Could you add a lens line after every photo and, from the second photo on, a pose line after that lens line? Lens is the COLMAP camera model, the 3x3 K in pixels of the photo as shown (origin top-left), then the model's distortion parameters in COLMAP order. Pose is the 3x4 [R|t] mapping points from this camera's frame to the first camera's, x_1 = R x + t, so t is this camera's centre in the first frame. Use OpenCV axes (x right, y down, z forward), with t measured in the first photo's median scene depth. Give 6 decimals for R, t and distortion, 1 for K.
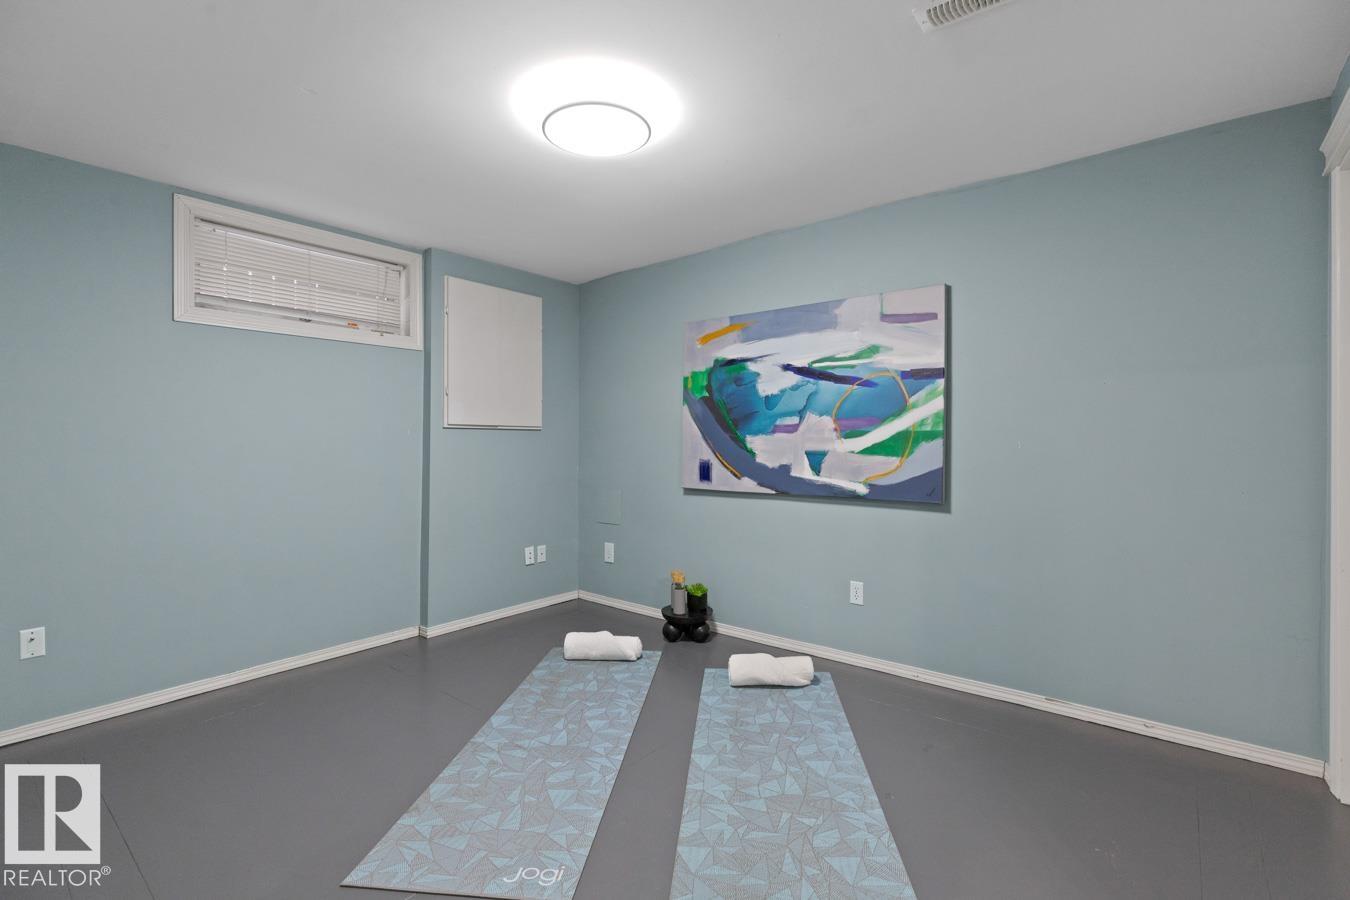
lens RADIAL K [[618.0, 0, 670.8], [0, 618.0, 440.3], [0, 0, 1]] dist [0.000900, 0.000025]
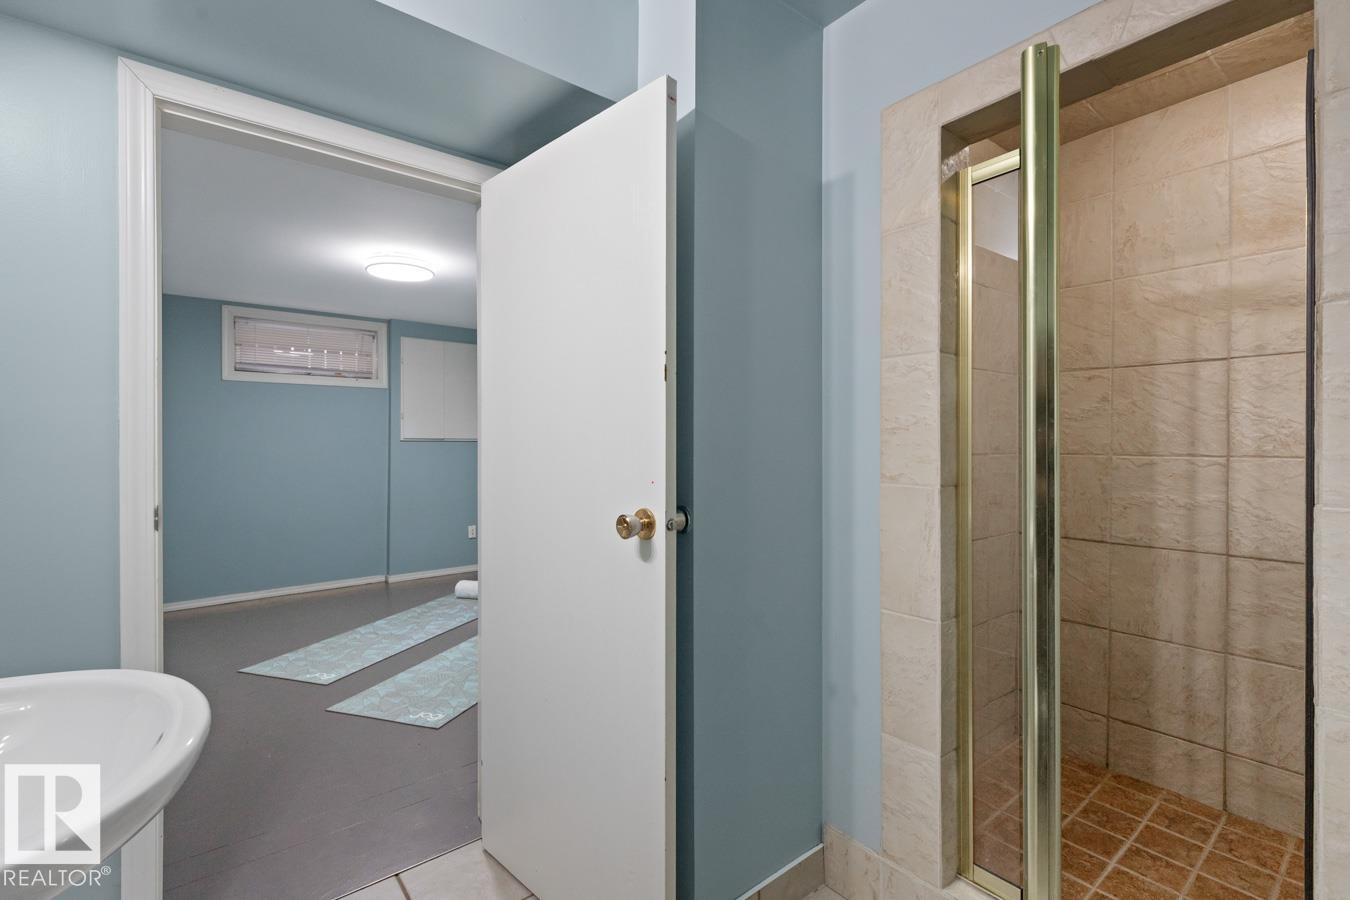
lens RADIAL K [[618.0, 0, 666.2], [0, 618.0, 452.6], [0, 0, 1]] dist [0.000900, 0.000025]
pose [[0.975713, -0.002438, -0.219039, 0.606679], [0.004936, 0.999929, 0.010857, -0.006530], [0.218997, -0.011675, 0.975656, -0.312806]]
